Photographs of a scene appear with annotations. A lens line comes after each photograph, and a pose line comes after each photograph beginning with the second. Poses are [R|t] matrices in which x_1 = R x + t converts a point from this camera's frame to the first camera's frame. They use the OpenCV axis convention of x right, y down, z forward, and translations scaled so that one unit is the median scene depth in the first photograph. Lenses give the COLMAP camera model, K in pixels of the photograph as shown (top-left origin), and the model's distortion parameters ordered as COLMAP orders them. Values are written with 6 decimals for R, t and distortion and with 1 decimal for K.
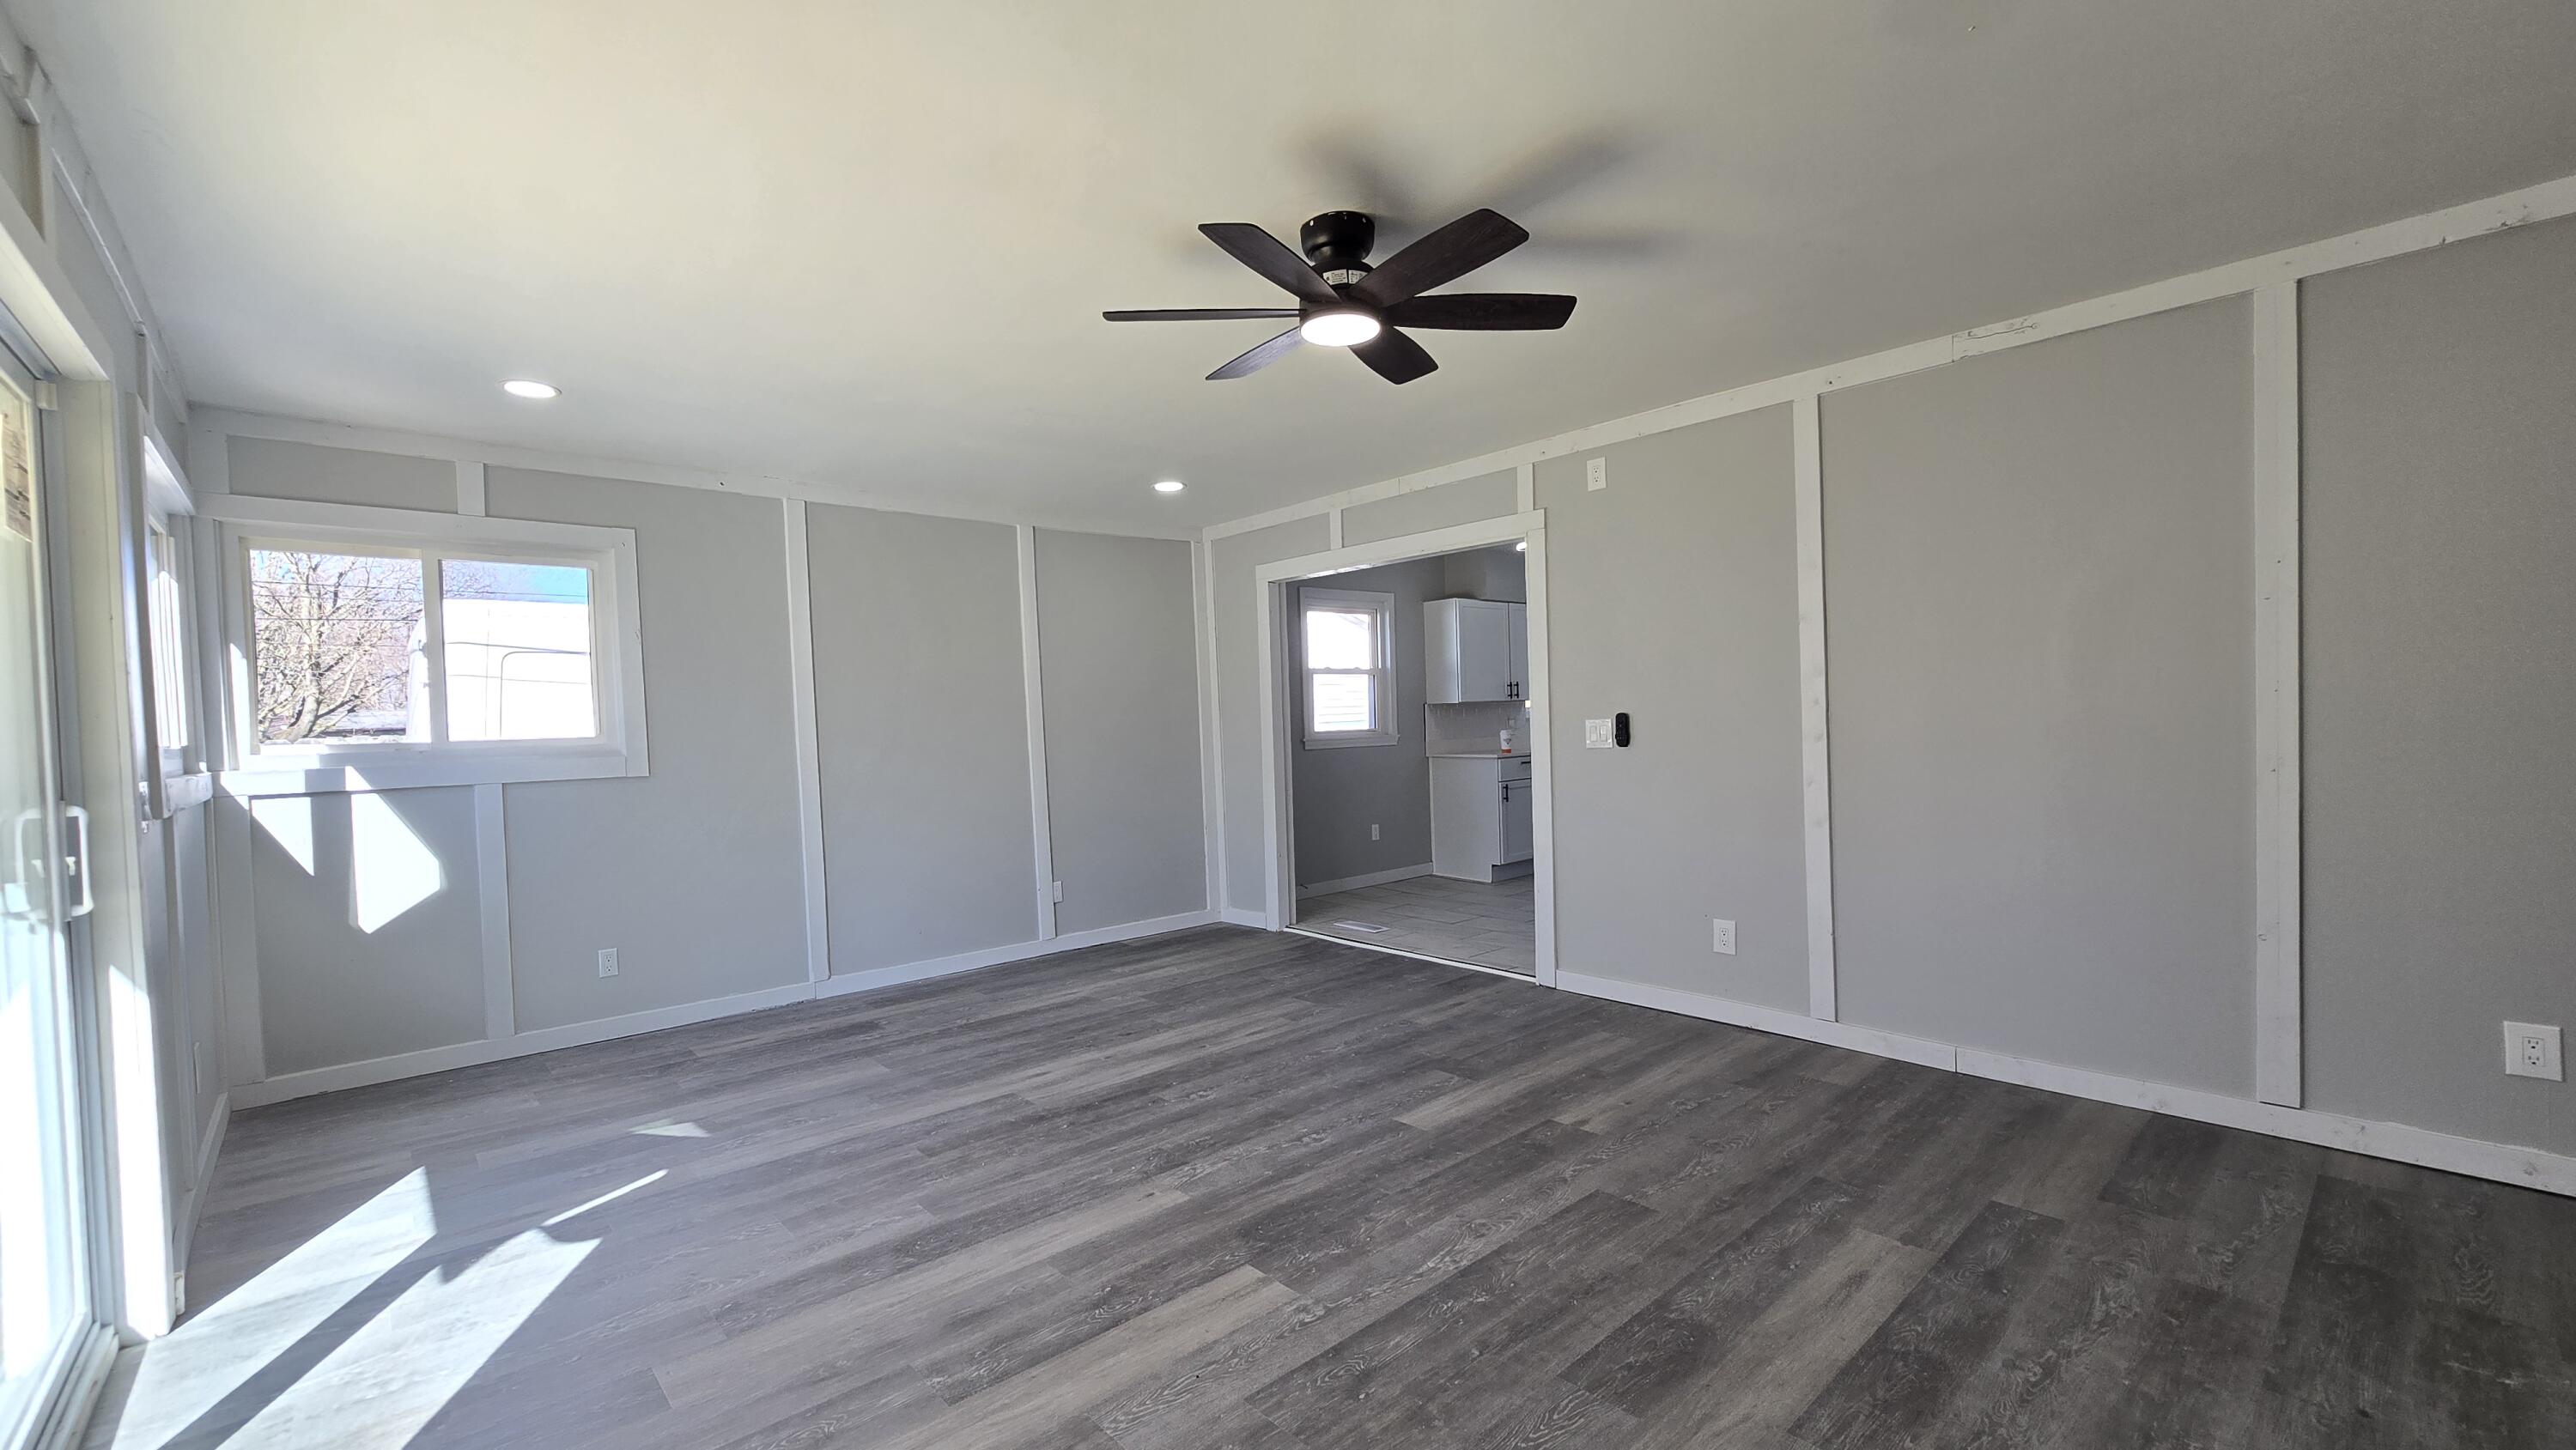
lens RADIAL K [[1051.8, 0, 1274.3], [0, 1051.8, 739.5], [0, 0, 1]] dist [-0.005020, -0.000105]
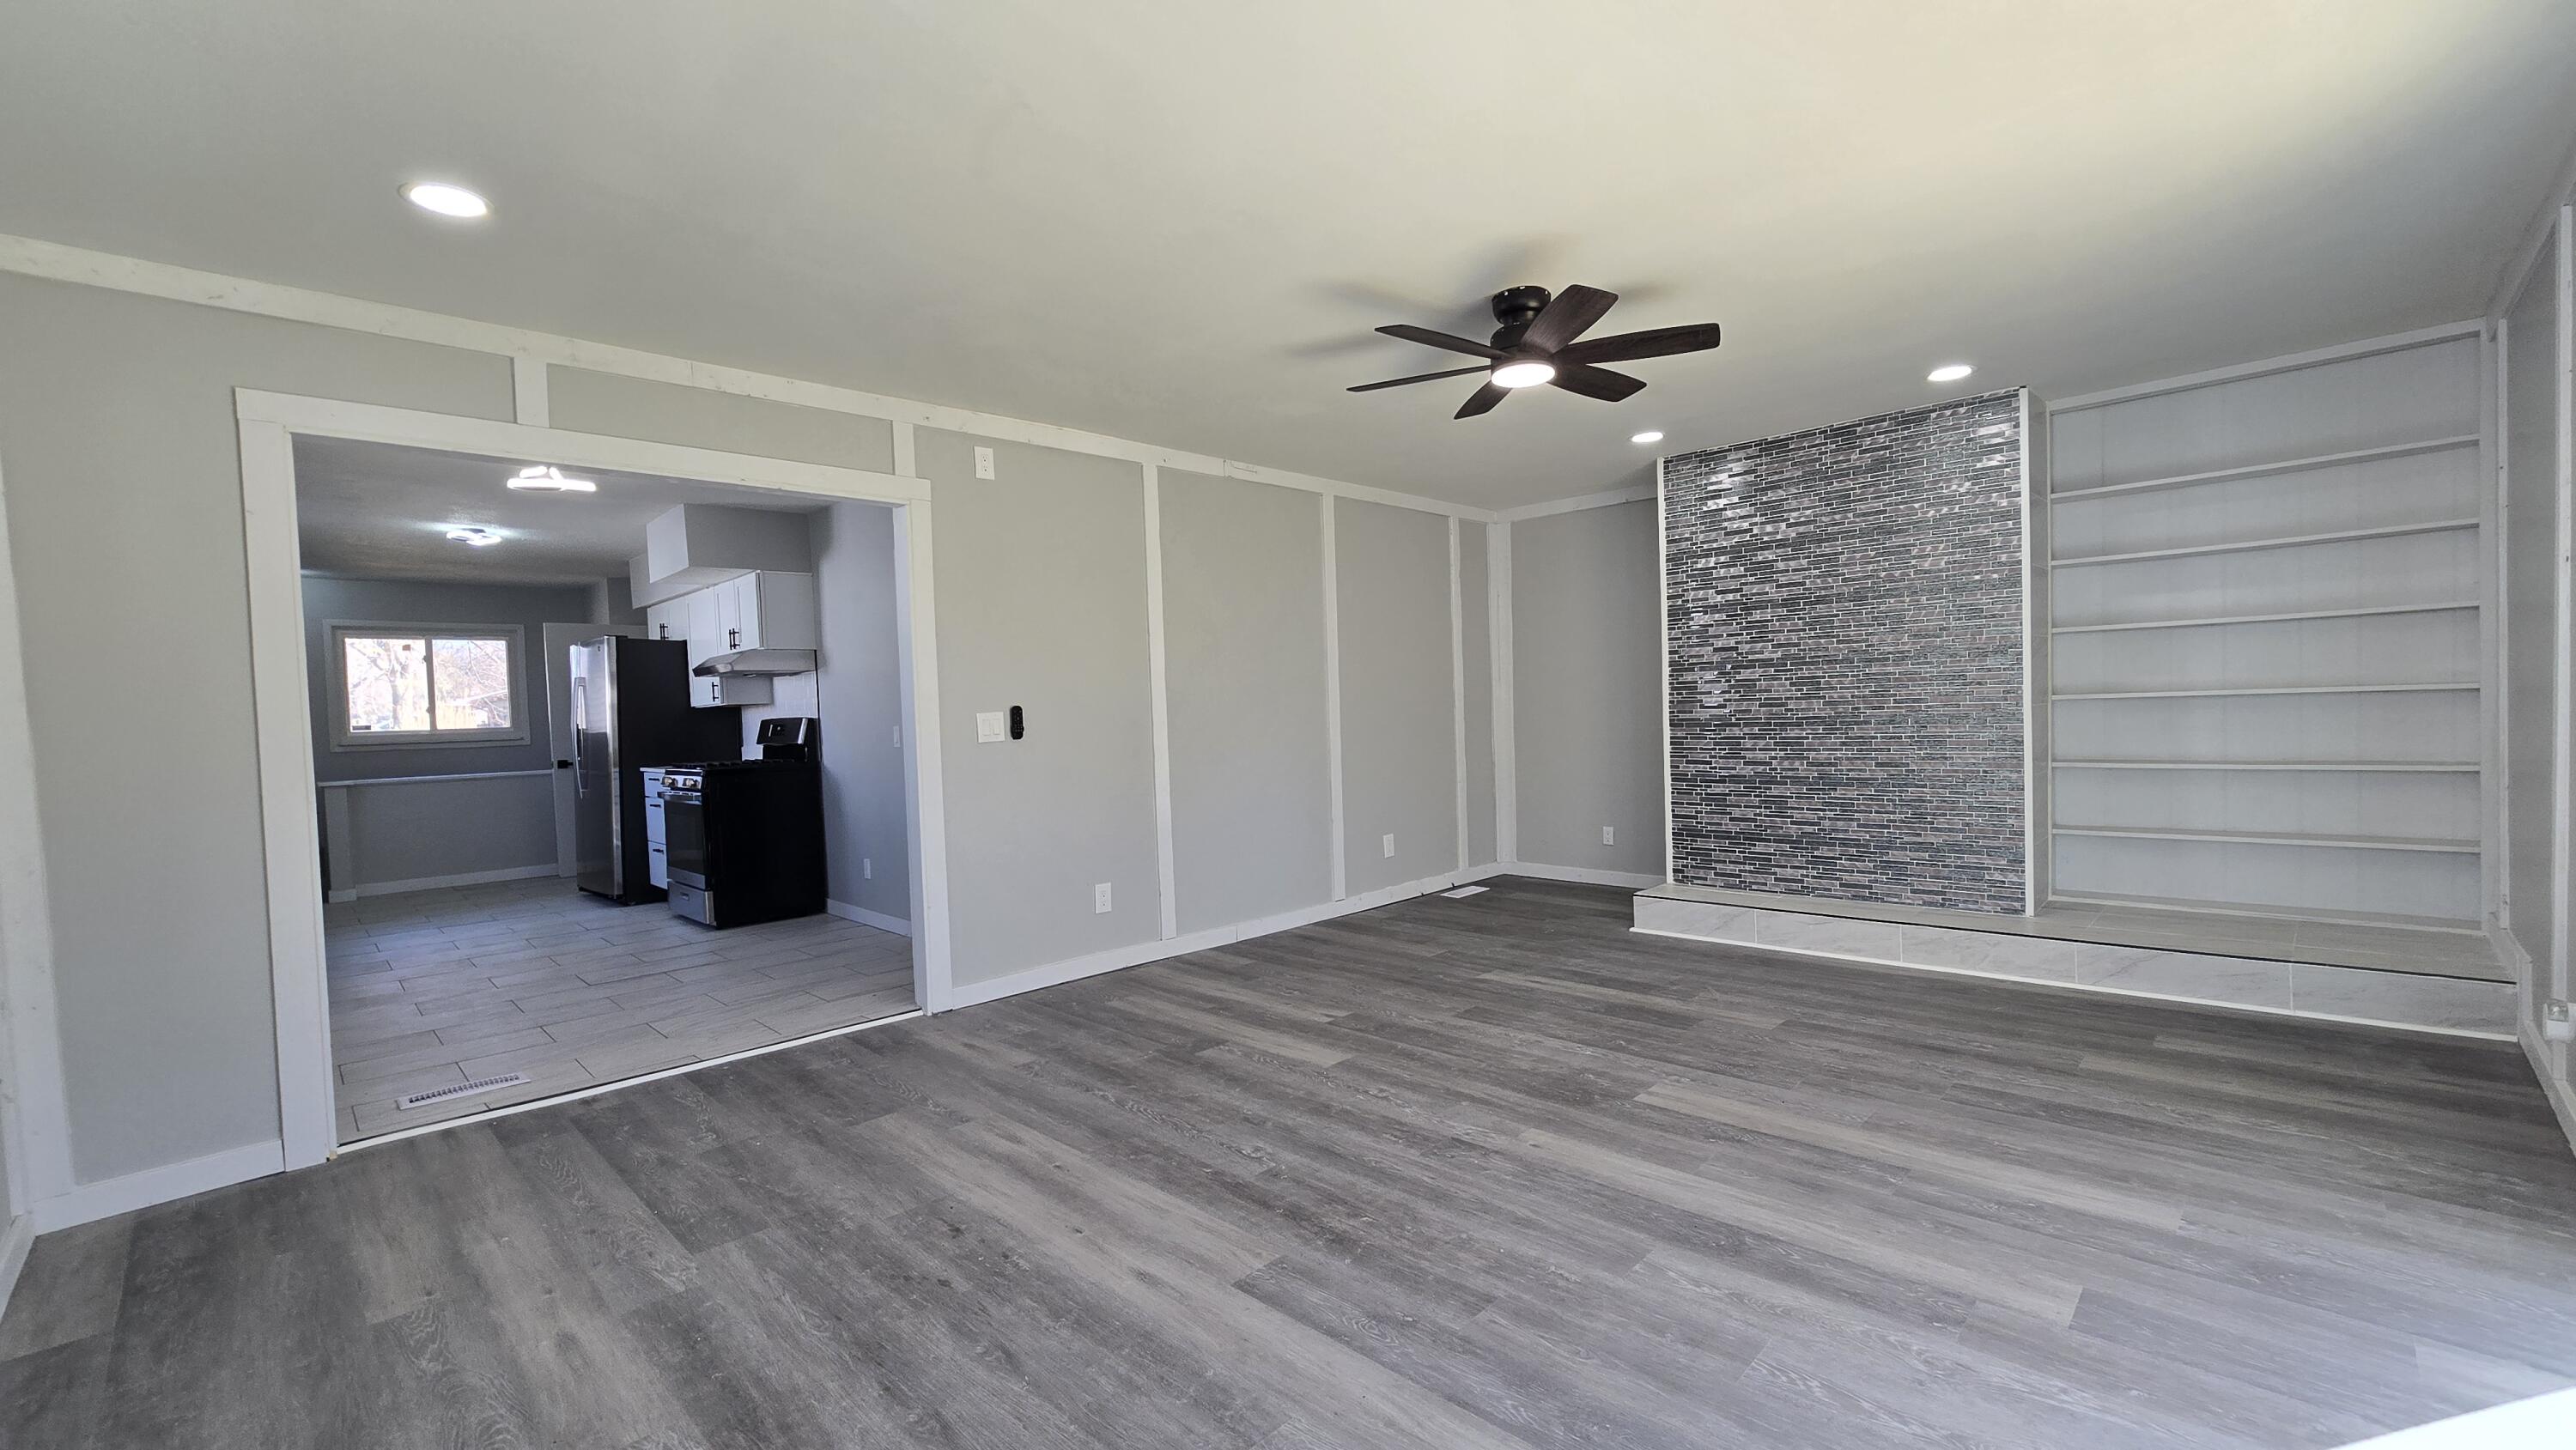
lens RADIAL K [[1051.8, 0, 1274.3], [0, 1051.8, 739.5], [0, 0, 1]] dist [-0.005020, -0.000105]
pose [[-0.060475, 0.003849, 0.998162, -0.904716], [0.060512, 0.998167, -0.000182, 0.029551], [-0.996334, 0.060390, -0.060597, 1.058804]]
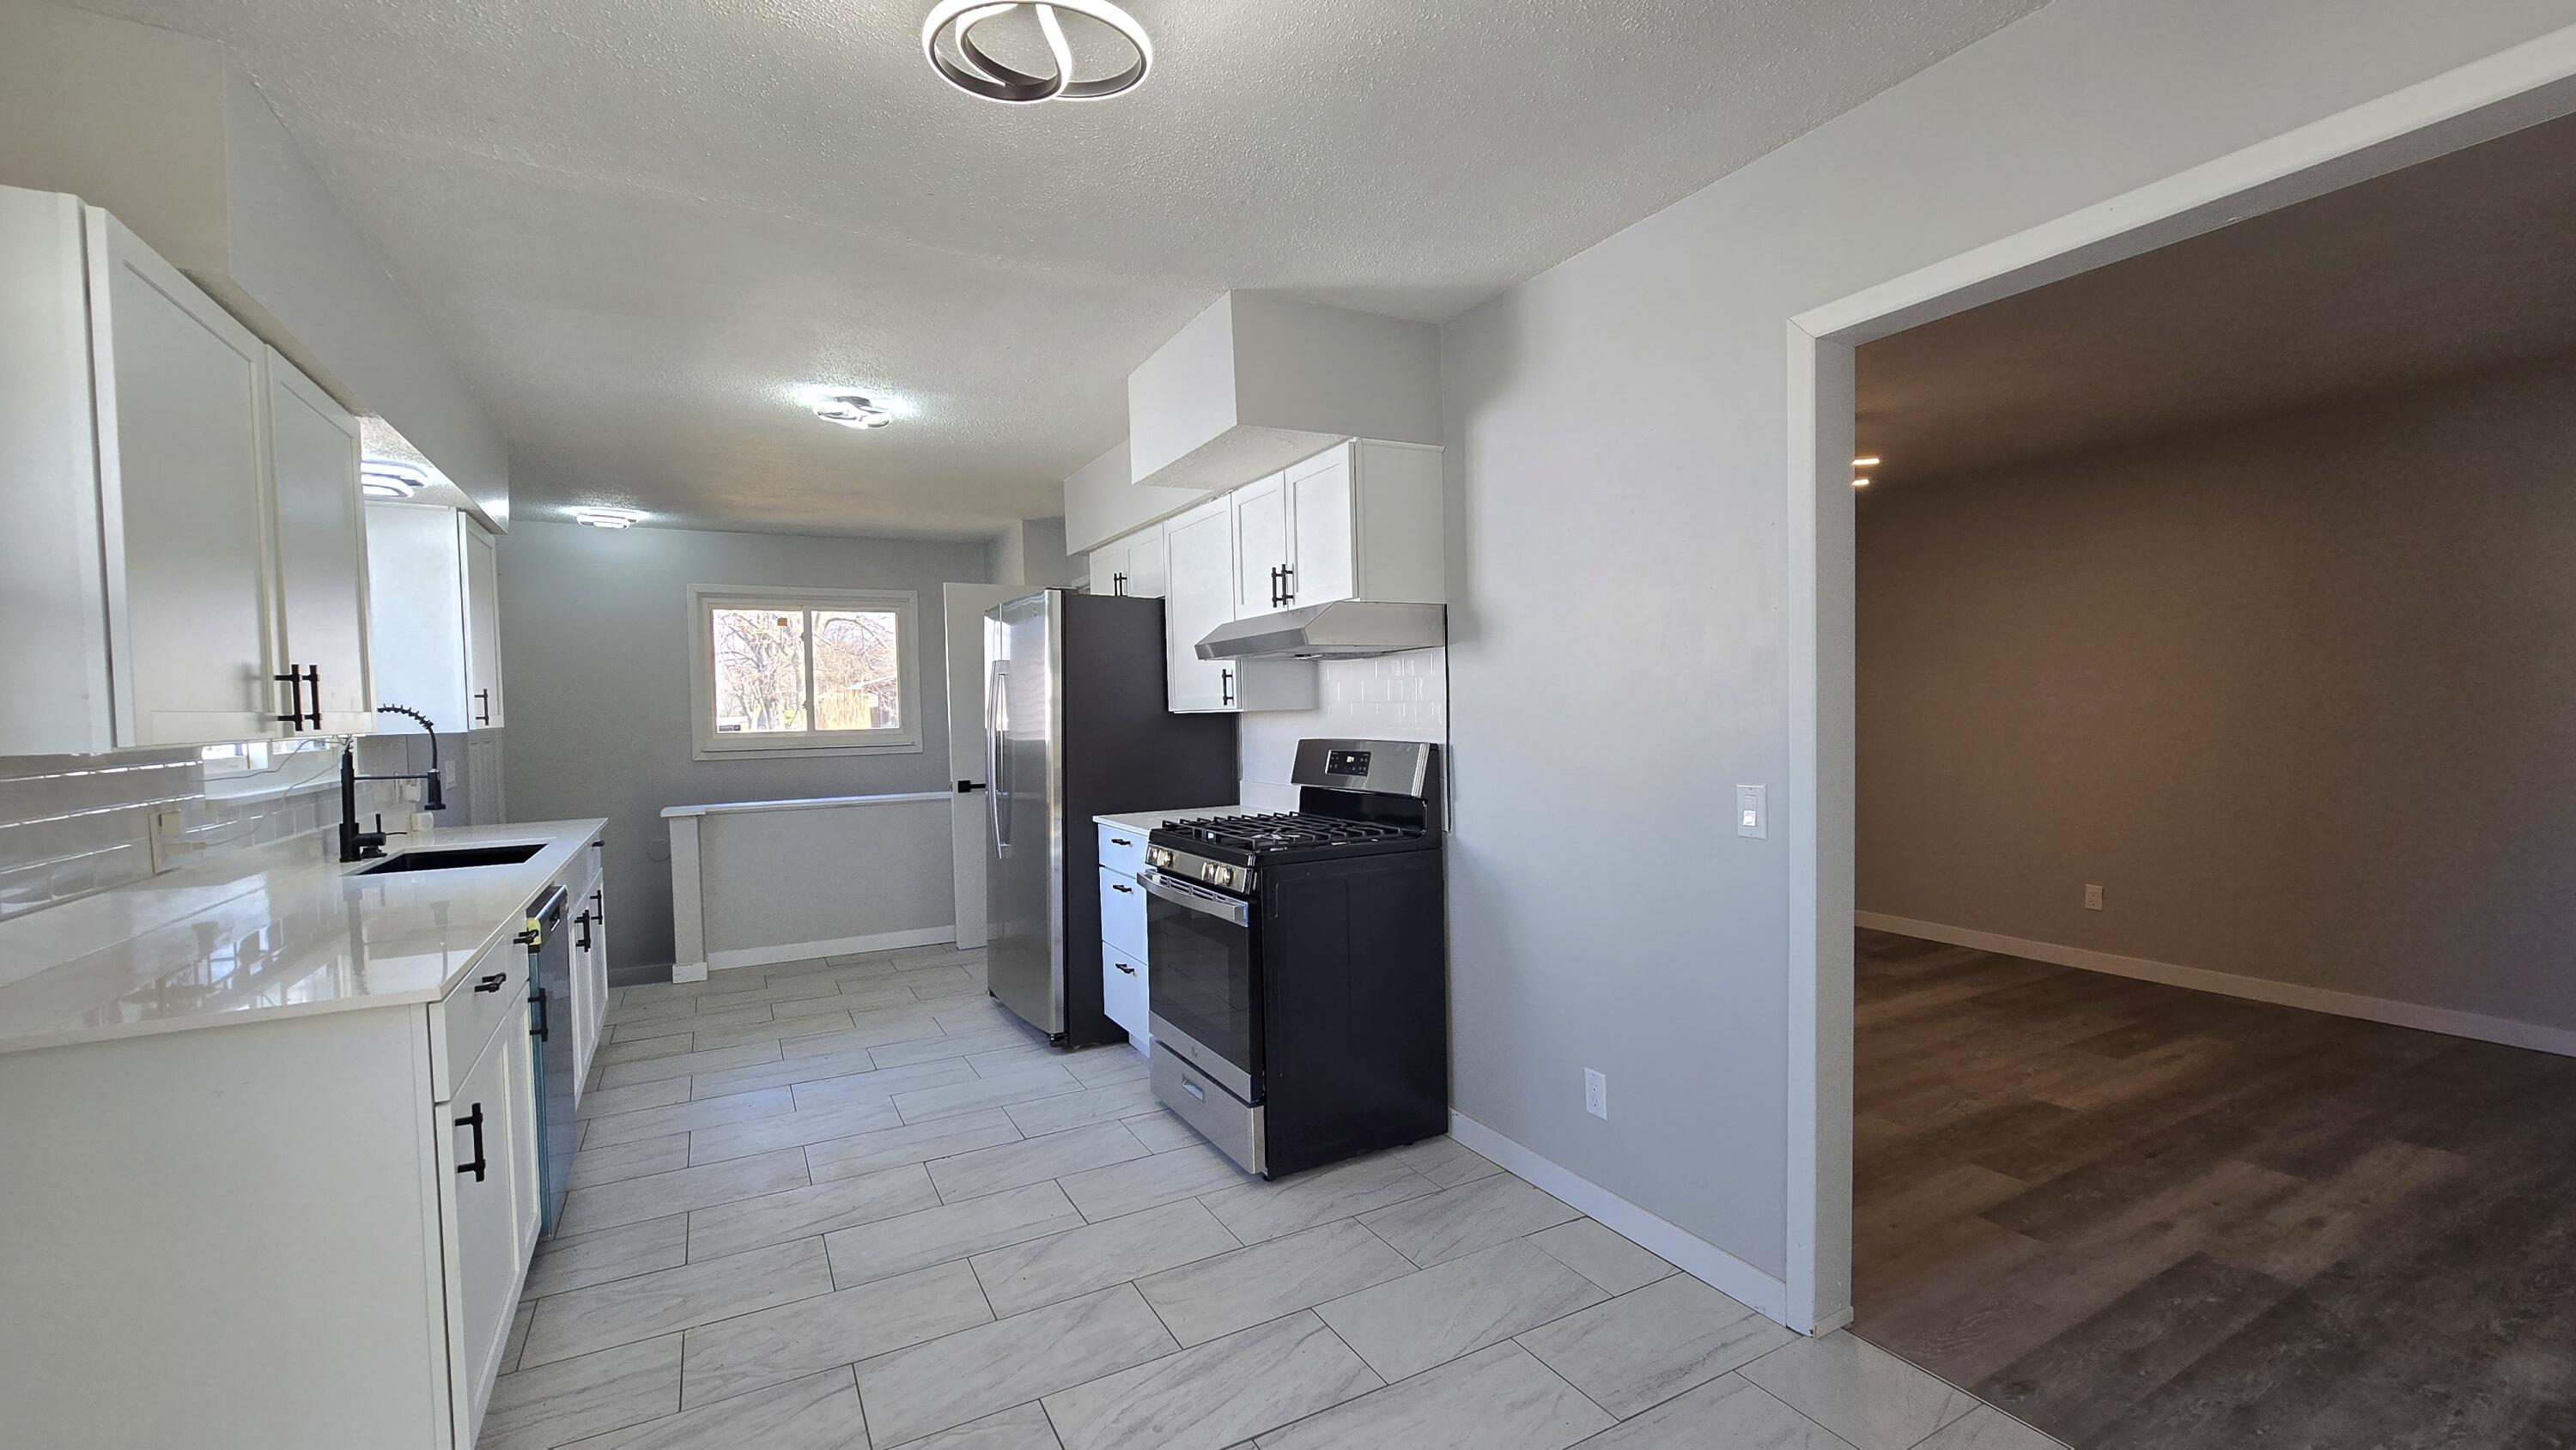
lens RADIAL K [[1051.8, 0, 1274.3], [0, 1051.8, 739.5], [0, 0, 1]] dist [-0.005020, -0.000105]
pose [[0.220824, -0.005357, 0.975299, 0.090111], [0.038075, 0.999270, -0.003132, -0.065512], [-0.974570, 0.037826, 0.220867, 1.699569]]
